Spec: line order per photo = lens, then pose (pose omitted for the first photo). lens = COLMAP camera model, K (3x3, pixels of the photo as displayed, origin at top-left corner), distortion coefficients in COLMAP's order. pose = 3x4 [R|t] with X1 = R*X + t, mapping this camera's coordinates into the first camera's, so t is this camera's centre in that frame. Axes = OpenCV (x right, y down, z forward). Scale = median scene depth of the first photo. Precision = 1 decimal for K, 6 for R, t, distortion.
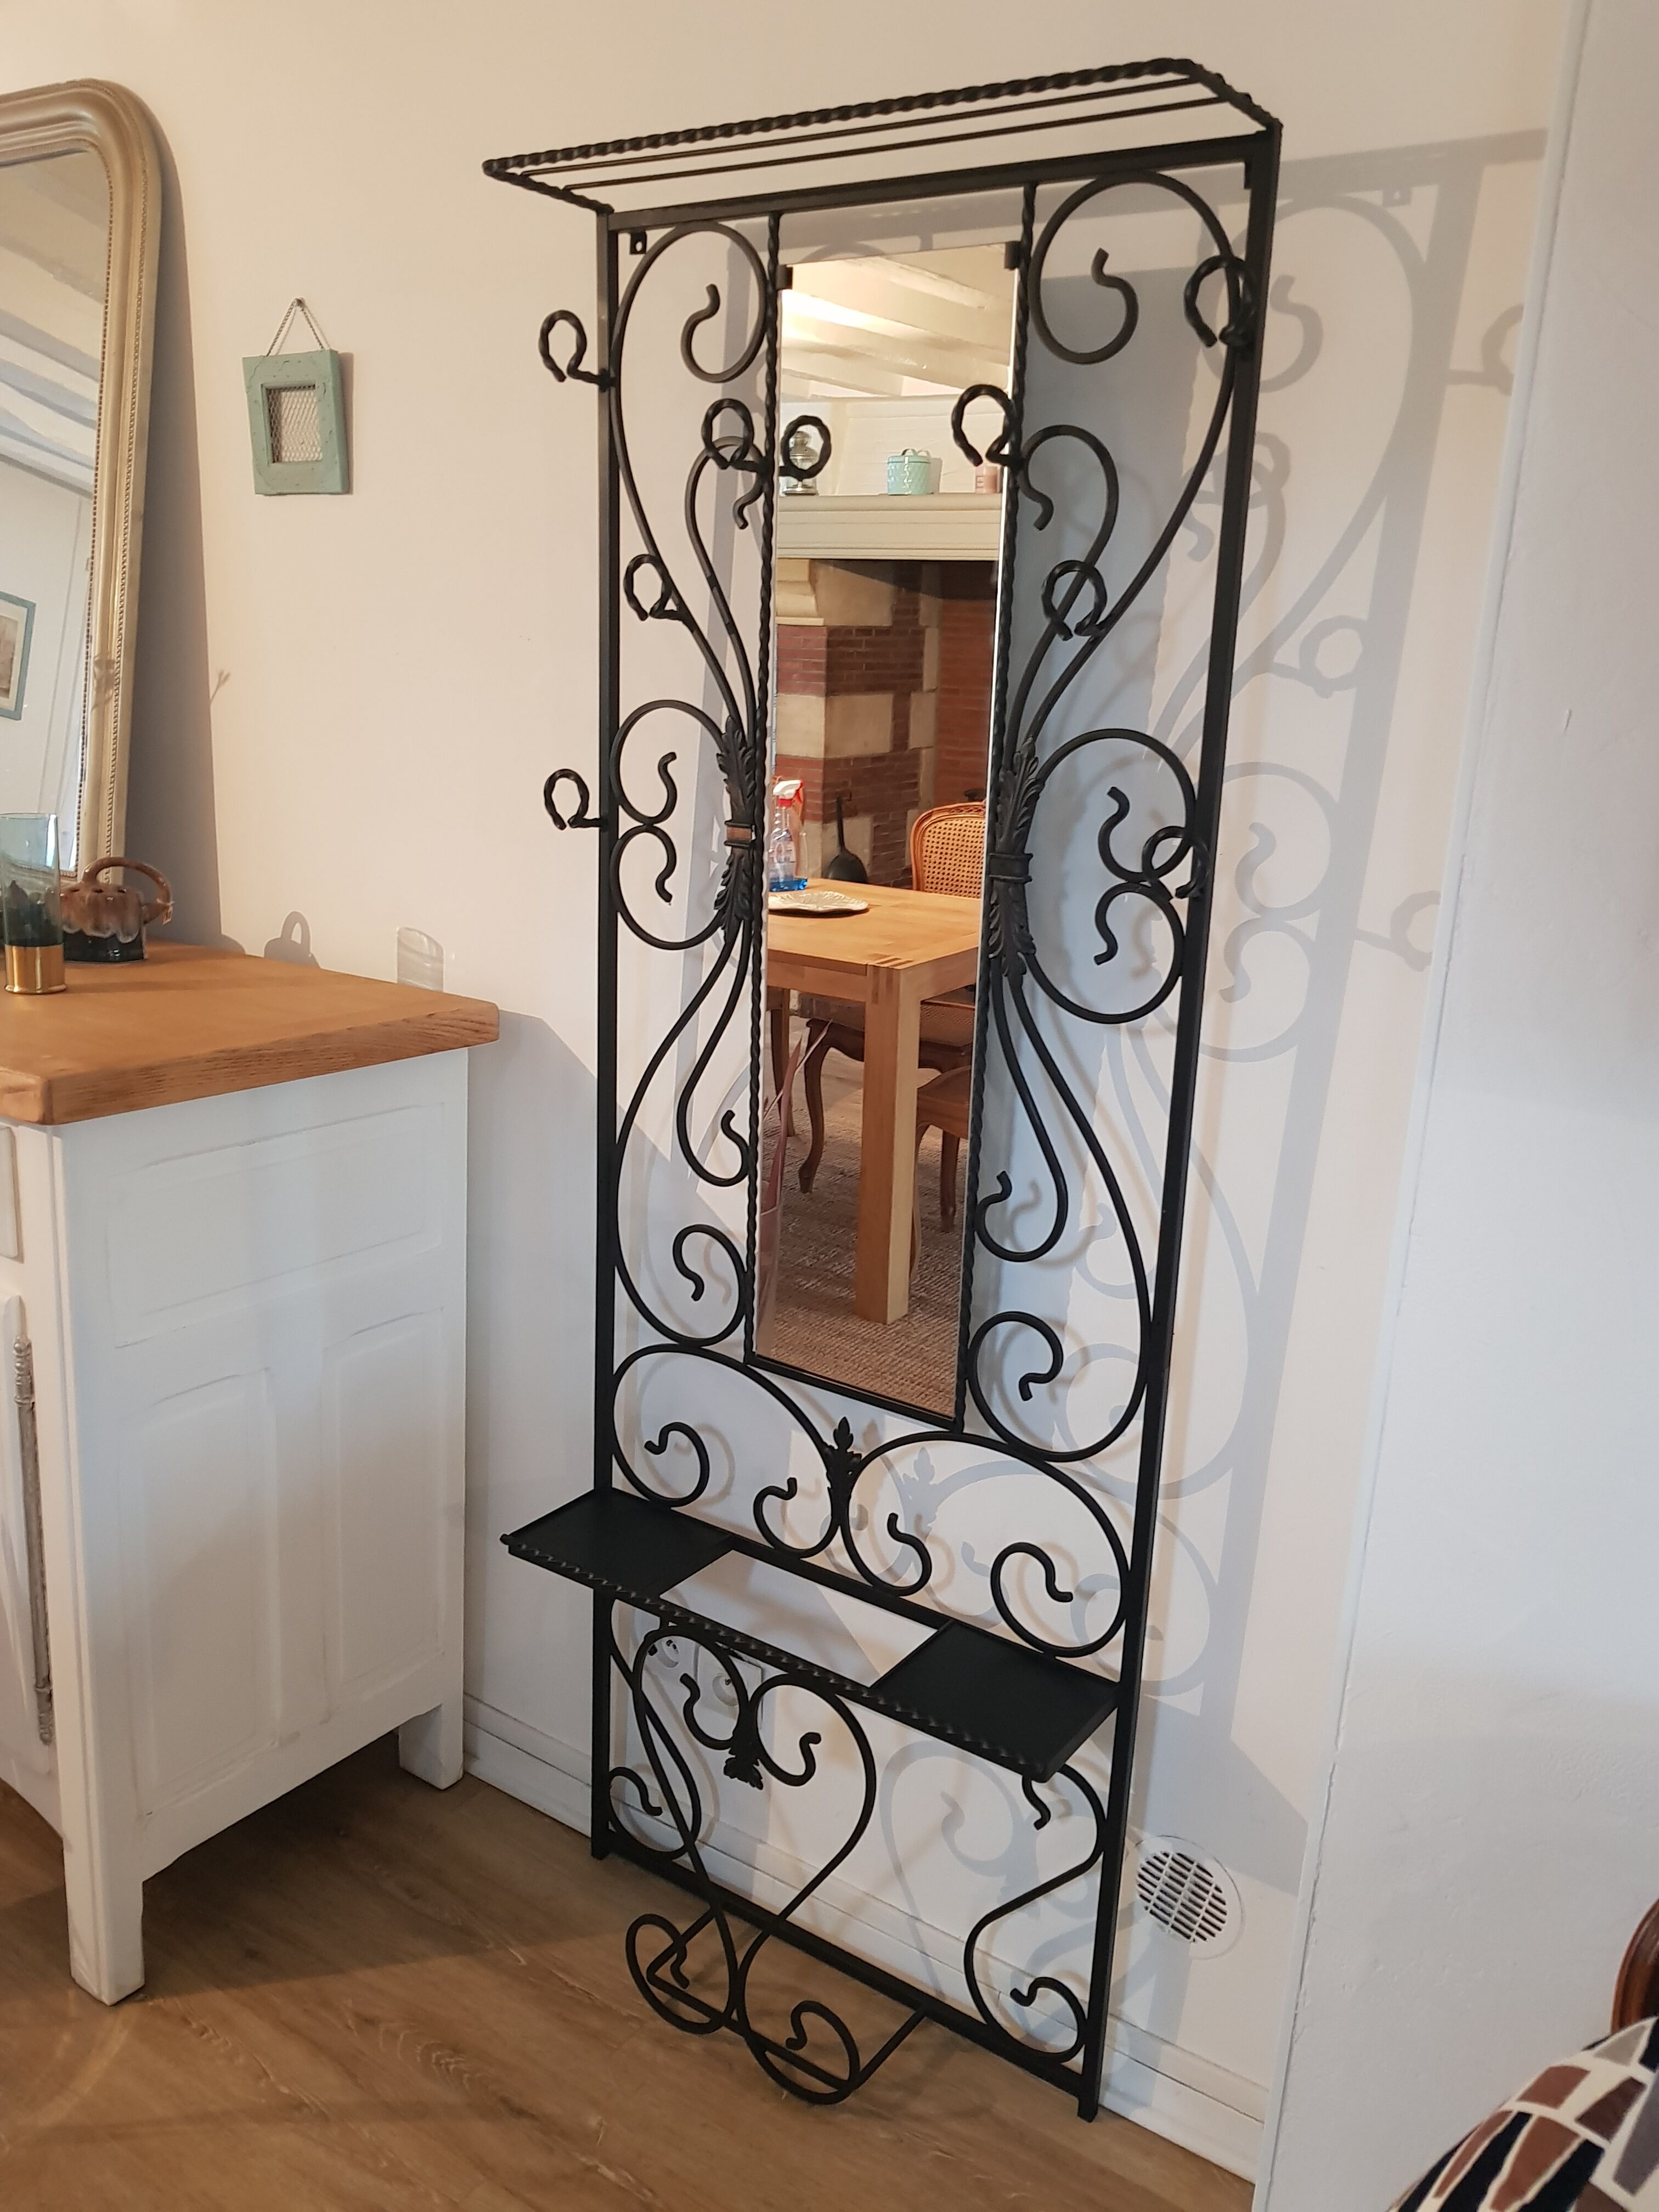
lens RADIAL K [[1673.2, 0, 864.4], [0, 1673.2, 1053.0], [0, 0, 1]] dist [-0.013692, -0.002726]
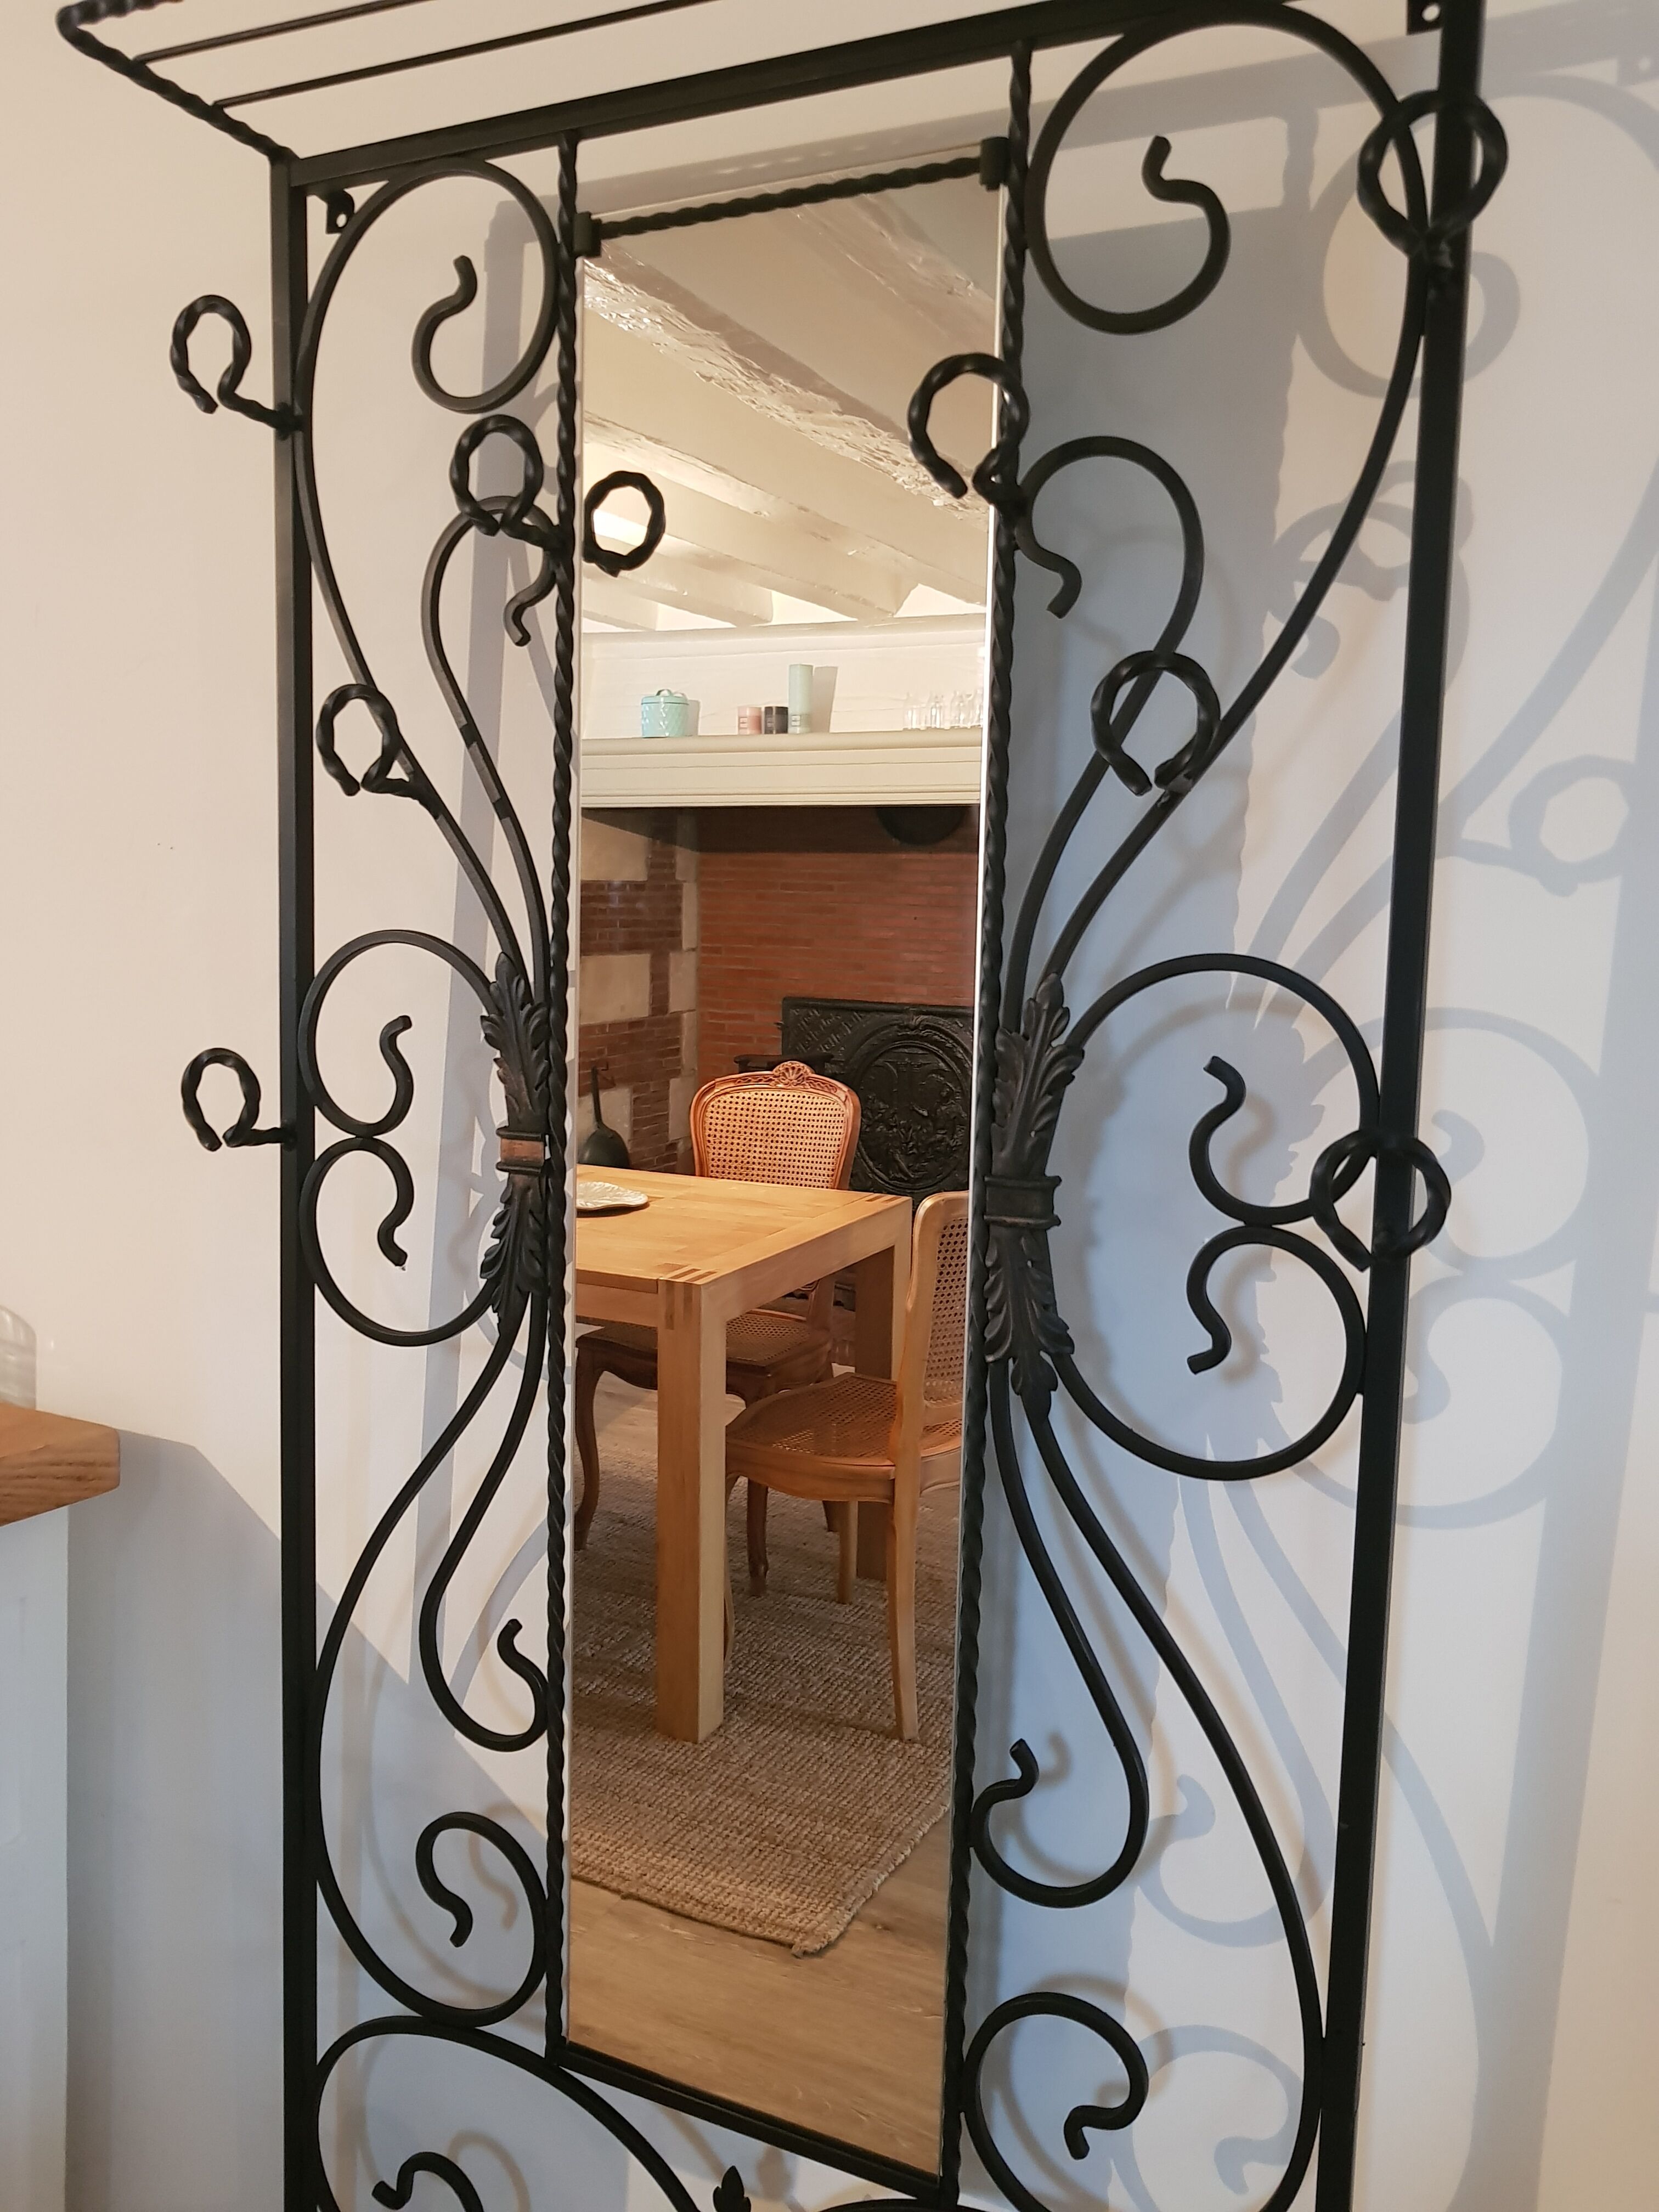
lens RADIAL K [[1673.2, 0, 839.4], [0, 1673.2, 1076.4], [0, 0, 1]] dist [-0.013692, -0.002726]
pose [[0.989609, -0.027844, 0.141065, -0.047668], [0.047537, 0.989259, -0.138225, -0.071400], [-0.135701, 0.143495, 0.980303, 0.411413]]
